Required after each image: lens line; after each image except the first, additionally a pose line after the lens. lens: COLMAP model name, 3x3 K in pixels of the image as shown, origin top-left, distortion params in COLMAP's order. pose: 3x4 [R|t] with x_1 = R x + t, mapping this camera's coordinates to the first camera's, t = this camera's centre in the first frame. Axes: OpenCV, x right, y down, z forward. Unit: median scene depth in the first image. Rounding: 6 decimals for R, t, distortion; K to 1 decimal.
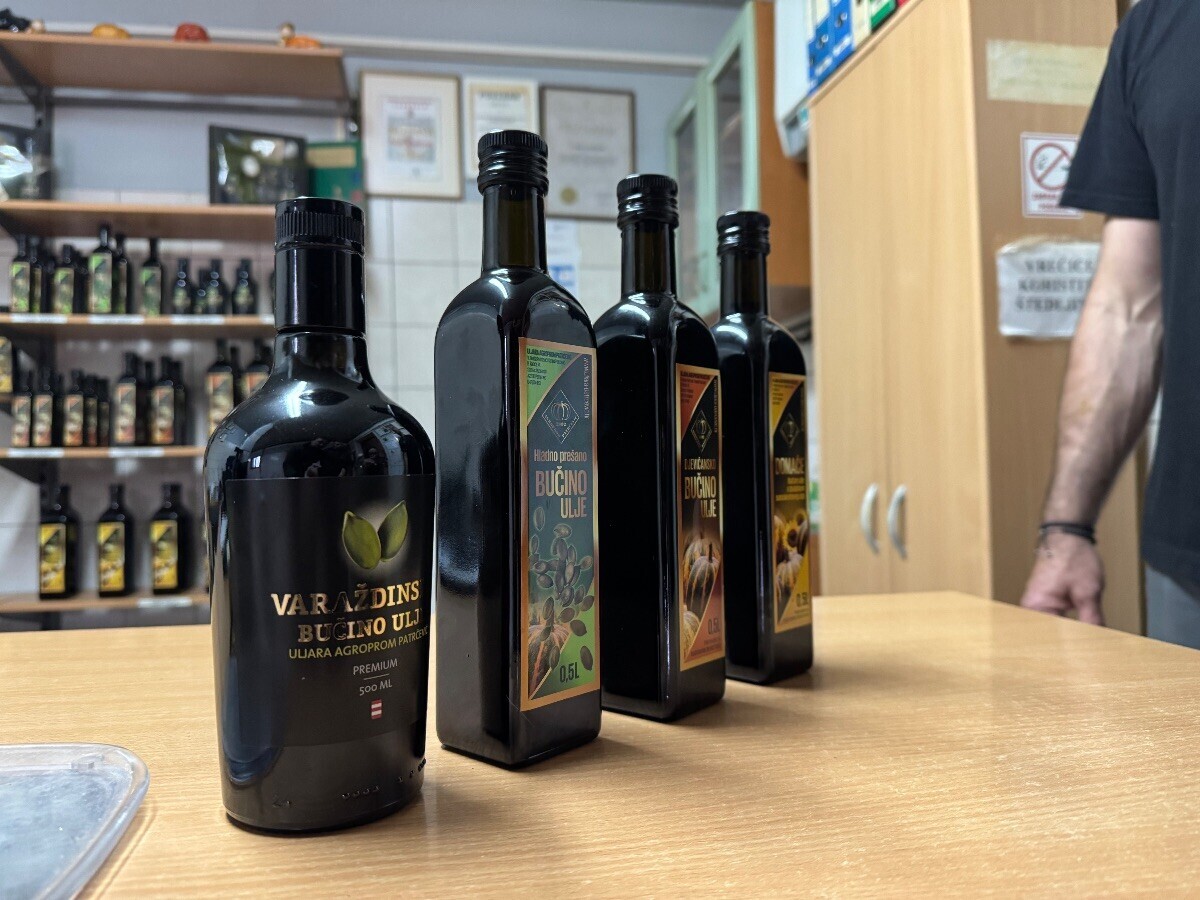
lens RADIAL K [[858.9, 0, 600.0], [0, 858.9, 450.0], [0, 0, 1]] dist [0.071657, -0.106431]
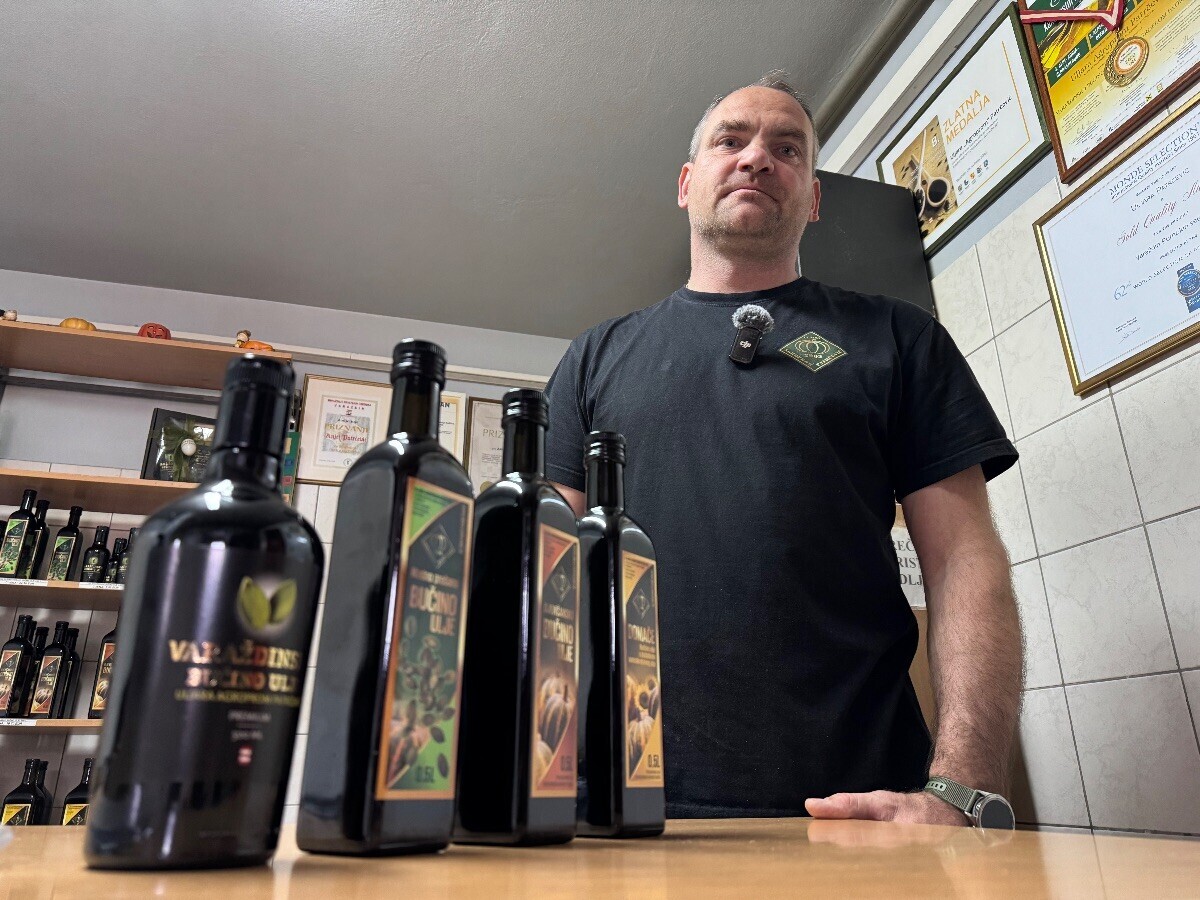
lens RADIAL K [[836.4, 0, 600.0], [0, 836.4, 450.0], [0, 0, 1]] dist [0.063608, -0.099892]
pose [[0.994452, 0.053919, 0.090318, 0.056965], [-0.019359, 0.937782, -0.346684, 0.203564], [-0.103391, 0.343013, 0.933623, -0.147189]]
